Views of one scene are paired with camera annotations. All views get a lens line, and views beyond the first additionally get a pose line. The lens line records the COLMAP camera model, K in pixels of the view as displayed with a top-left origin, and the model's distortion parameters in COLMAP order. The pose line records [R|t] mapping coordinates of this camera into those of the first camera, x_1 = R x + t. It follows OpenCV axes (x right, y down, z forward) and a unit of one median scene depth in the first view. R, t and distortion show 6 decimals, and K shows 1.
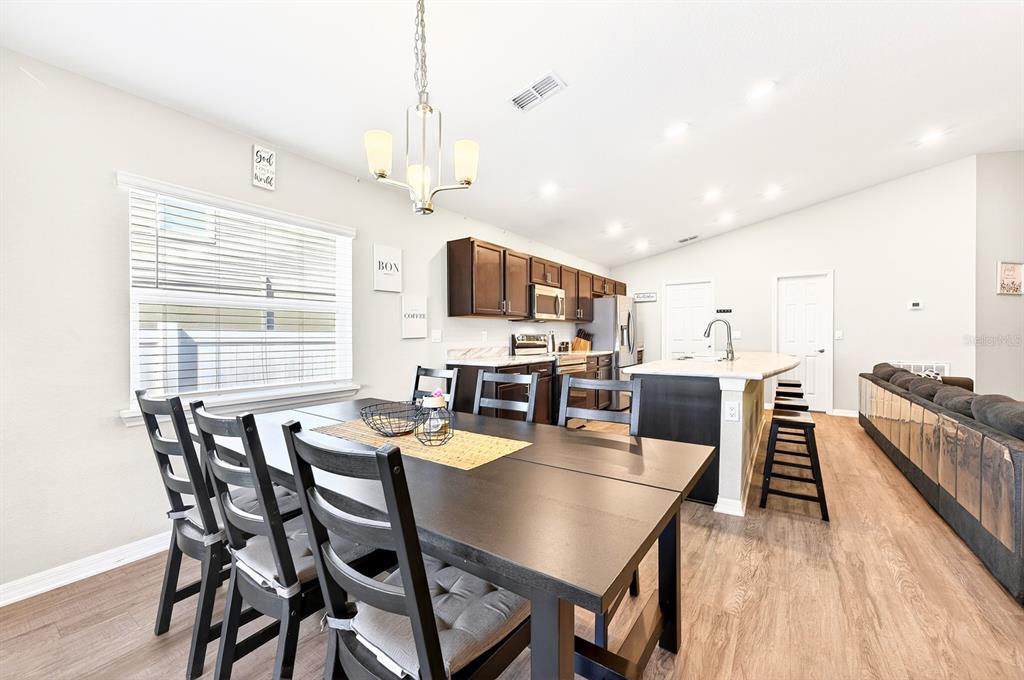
lens RADIAL K [[402.2, 0, 510.3], [0, 402.2, 338.8], [0, 0, 1]] dist [-0.011738, 0.003957]
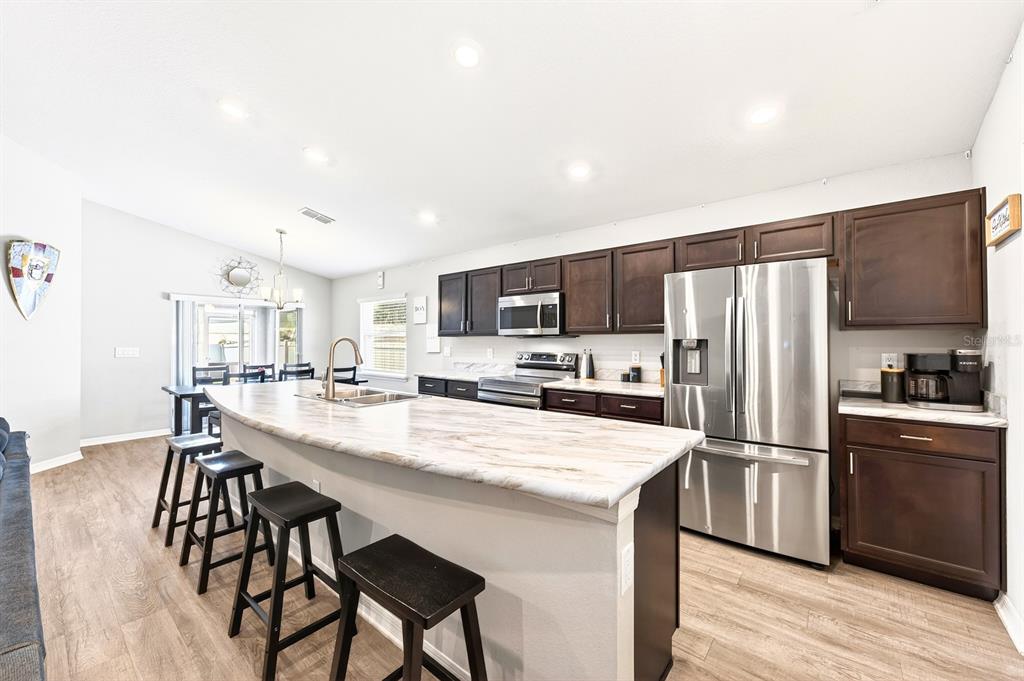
lens RADIAL K [[402.2, 0, 510.3], [0, 402.2, 339.3], [0, 0, 1]] dist [-0.011738, 0.003957]
pose [[-0.087830, -0.002378, -0.996133, 0.877323], [-0.009838, 0.999950, -0.001519, -0.036977], [0.996087, 0.009666, -0.087849, 1.005806]]
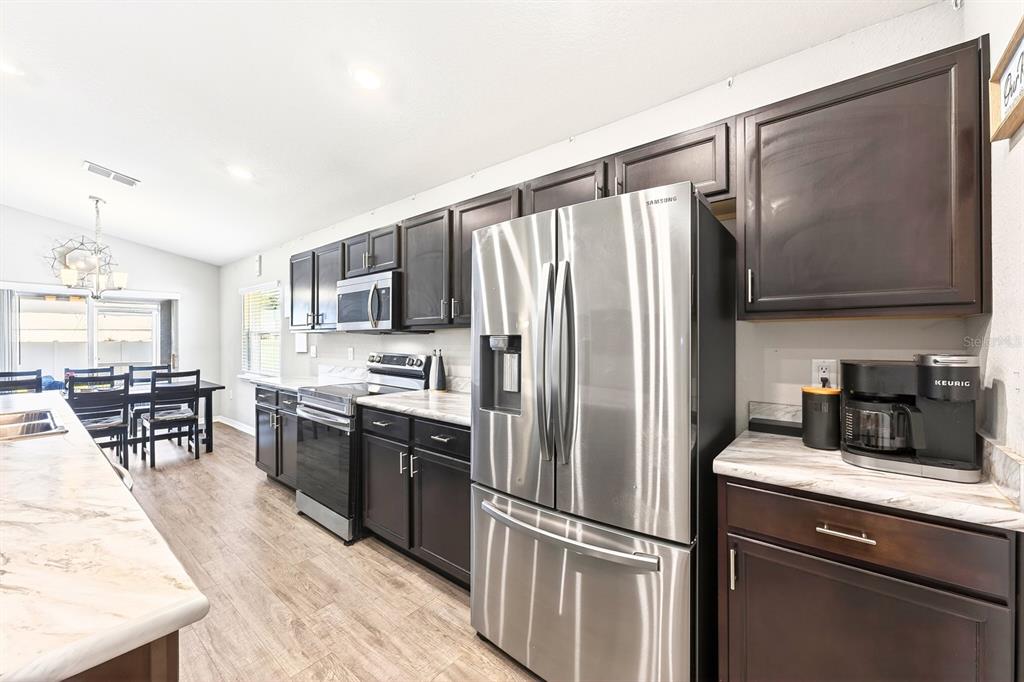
lens RADIAL K [[400.6, 0, 507.7], [0, 400.6, 339.4], [0, 0, 1]] dist [0.000883, -0.000222]
pose [[-0.086253, 0.002695, -0.996270, 0.653501], [-0.011387, 0.999928, 0.003691, -0.038225], [0.996208, 0.011663, -0.086216, 1.227927]]
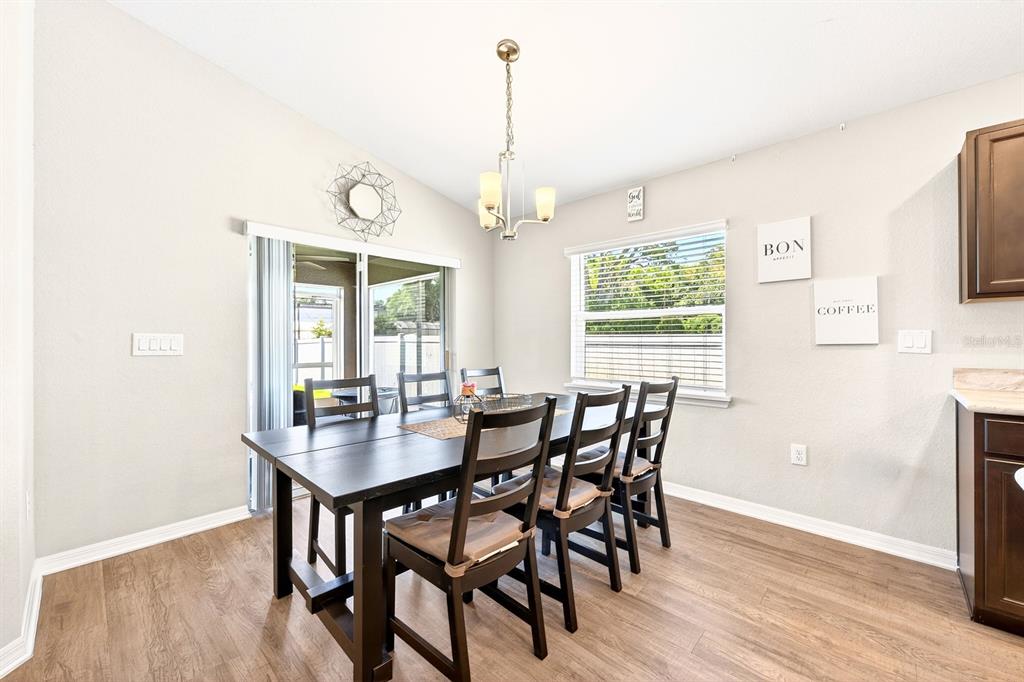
lens RADIAL K [[402.2, 0, 510.3], [0, 402.2, 339.8], [0, 0, 1]] dist [-0.011738, 0.003957]
pose [[-0.155088, 0.003284, -0.987895, 0.333655], [-0.006552, 0.999969, 0.004352, -0.005964], [0.987879, 0.007148, -0.155062, 0.406051]]
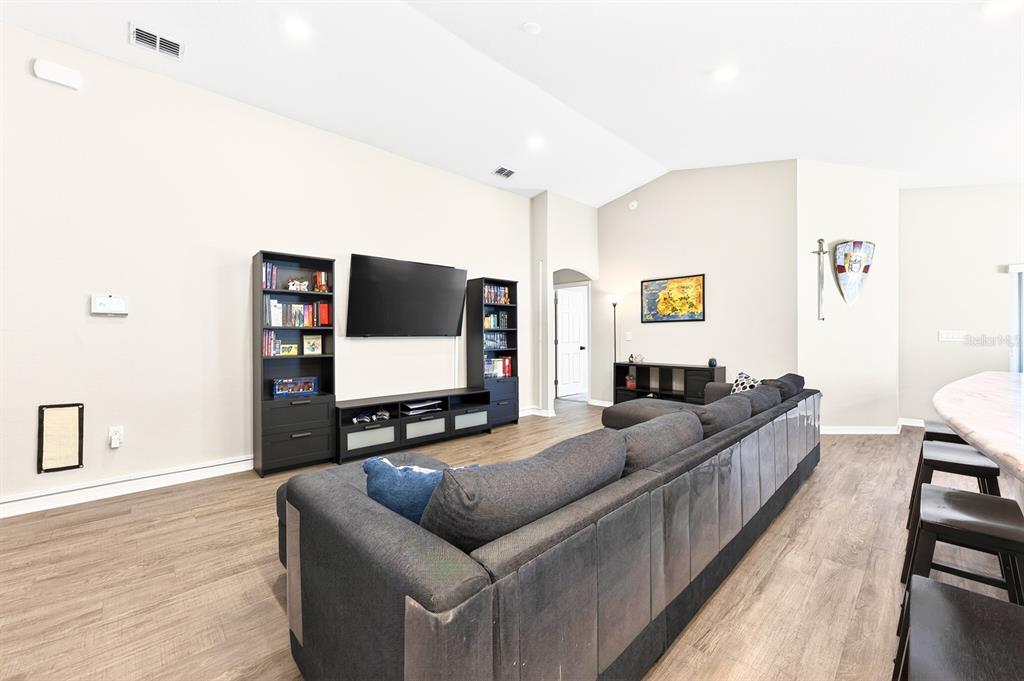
lens RADIAL K [[402.2, 0, 510.3], [0, 402.2, 339.3], [0, 0, 1]] dist [-0.011738, 0.003957]
pose [[-0.978254, 0.005264, 0.207344, 0.781619], [0.008471, 0.999858, 0.014585, -0.010662], [-0.207238, 0.016025, -0.978159, 1.090432]]
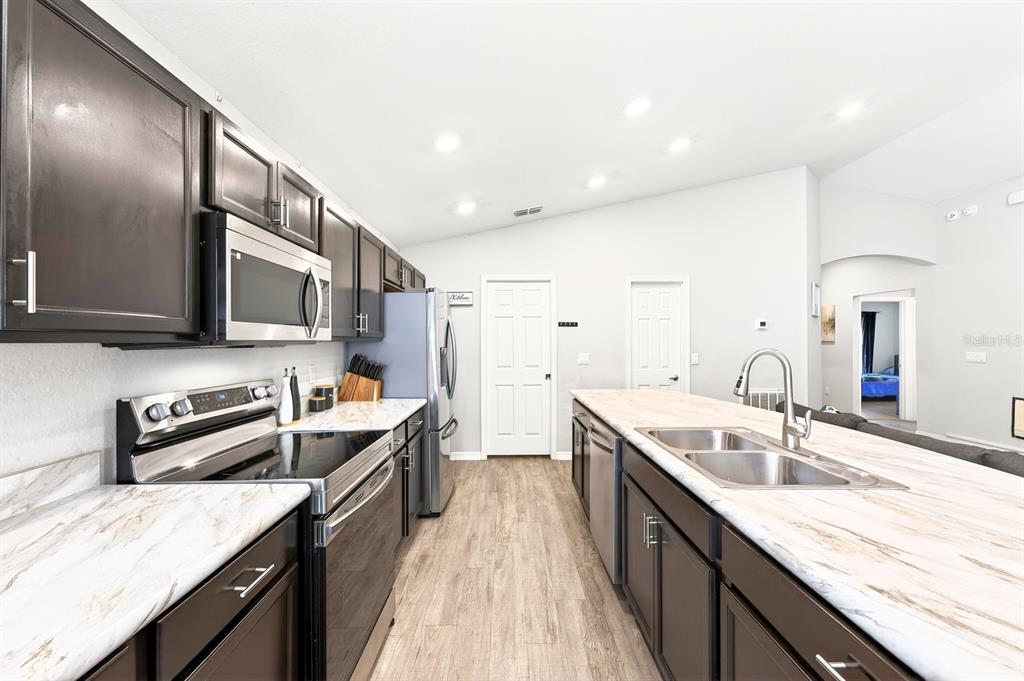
lens RADIAL K [[402.2, 0, 510.3], [0, 402.2, 339.3], [0, 0, 1]] dist [-0.011738, 0.003957]
pose [[0.816341, 0.004124, 0.577555, 0.058251], [0.004752, 0.999893, -0.013856, -0.043424], [-0.577550, 0.014055, 0.816234, 0.620130]]
